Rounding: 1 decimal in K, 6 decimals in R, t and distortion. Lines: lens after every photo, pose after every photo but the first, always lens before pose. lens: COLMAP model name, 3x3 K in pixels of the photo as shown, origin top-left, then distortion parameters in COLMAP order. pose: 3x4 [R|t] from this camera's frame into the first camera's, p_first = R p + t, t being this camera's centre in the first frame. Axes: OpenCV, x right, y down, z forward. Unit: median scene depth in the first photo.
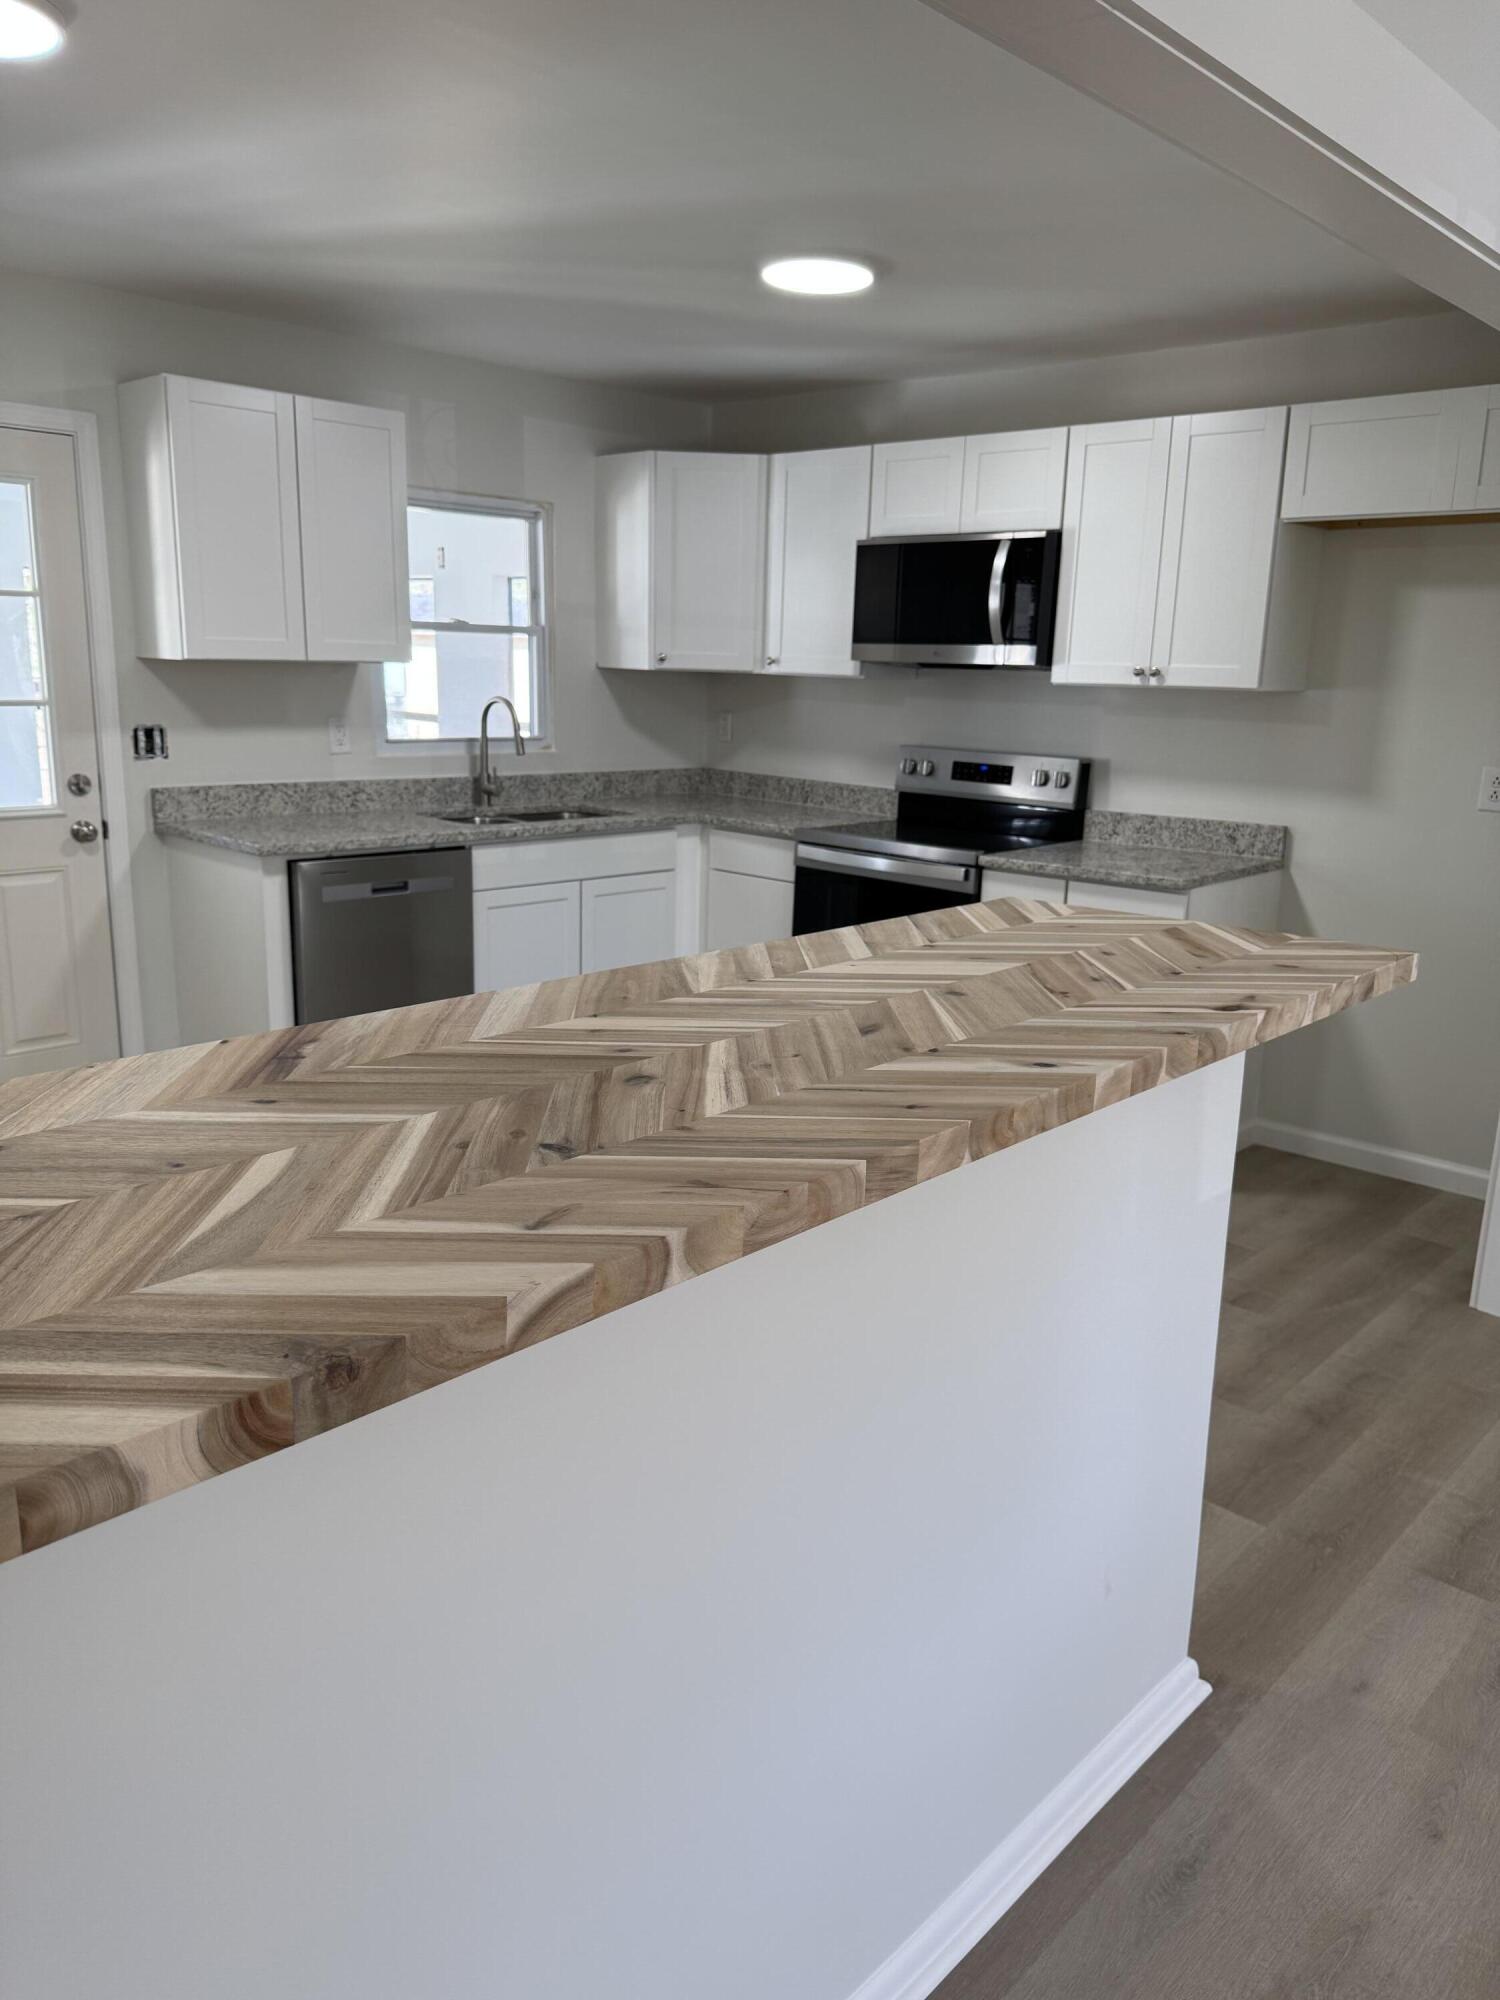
lens RADIAL K [[1407.9, 0, 744.7], [0, 1407.9, 1003.6], [0, 0, 1]] dist [0.105140, -0.173943]
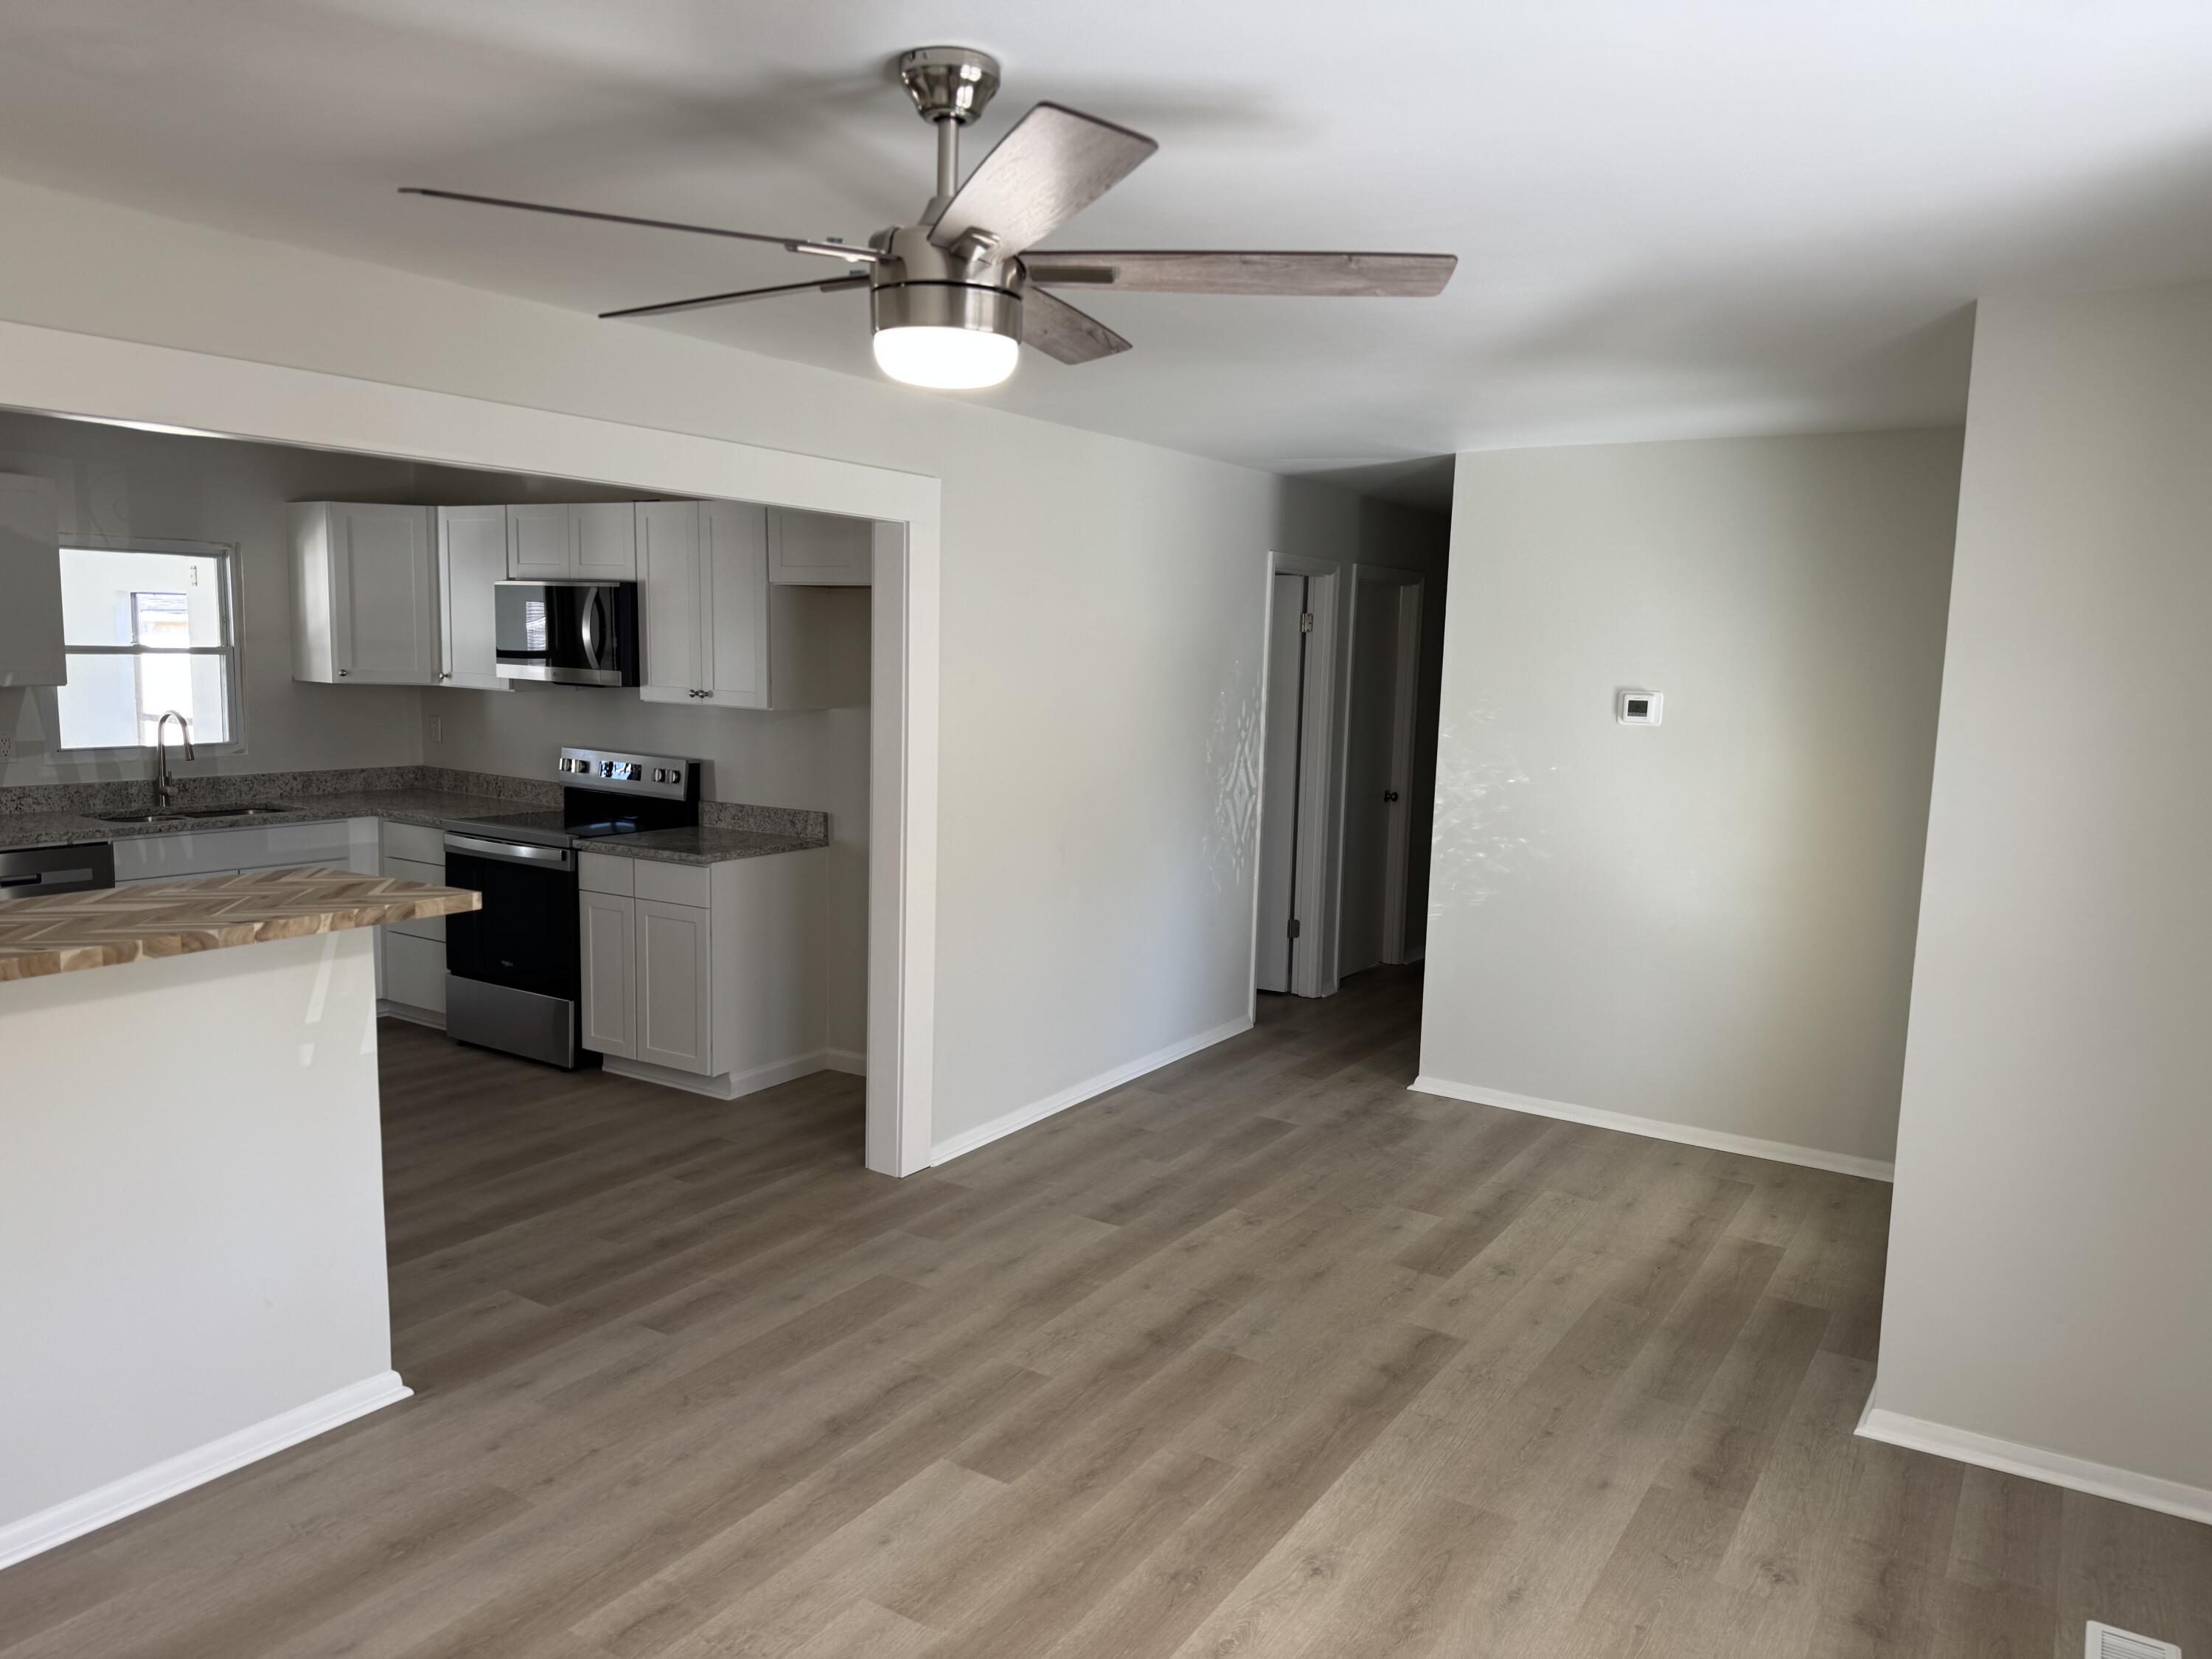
lens RADIAL K [[1557.1, 0, 1096.0], [0, 1557.1, 834.8], [0, 0, 1]] dist [0.105140, -0.173943]
pose [[0.984312, -0.022040, 0.175054, 0.372738], [0.041017, 0.993569, -0.105542, 0.052075], [-0.171602, 0.111066, 0.978886, -0.398235]]
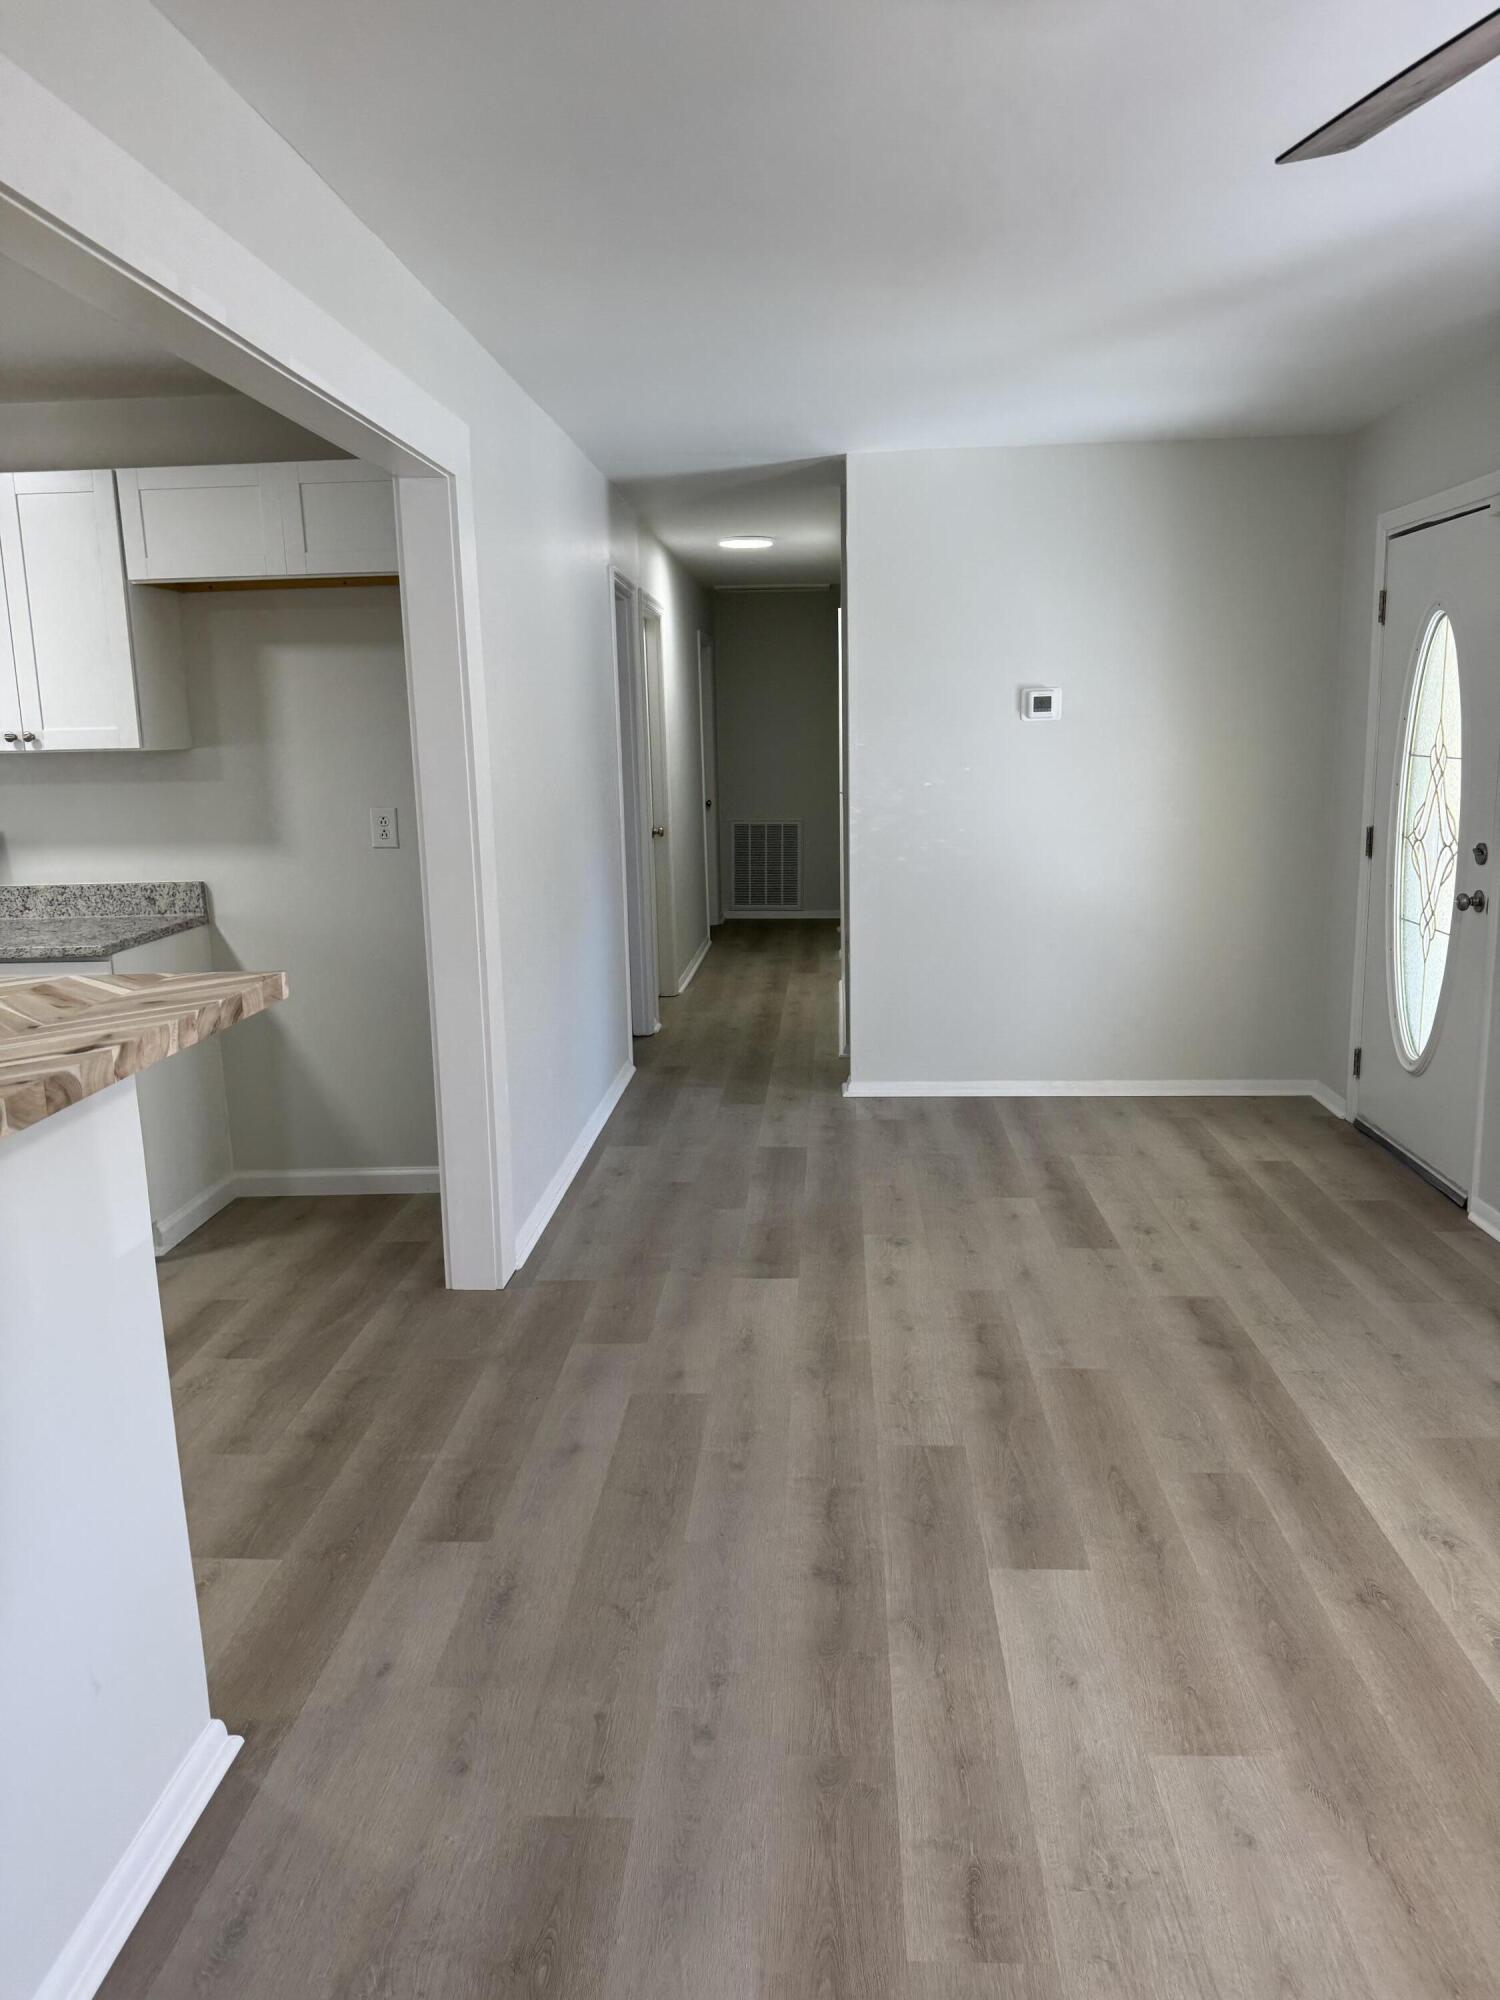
lens RADIAL K [[1407.9, 0, 744.7], [0, 1407.9, 1003.6], [0, 0, 1]] dist [0.105140, -0.173943]
pose [[0.764322, -0.163483, 0.623767, 0.029322], [0.193404, 0.980913, 0.020104, 0.014401], [-0.615148, 0.105273, 0.781351, -0.017550]]
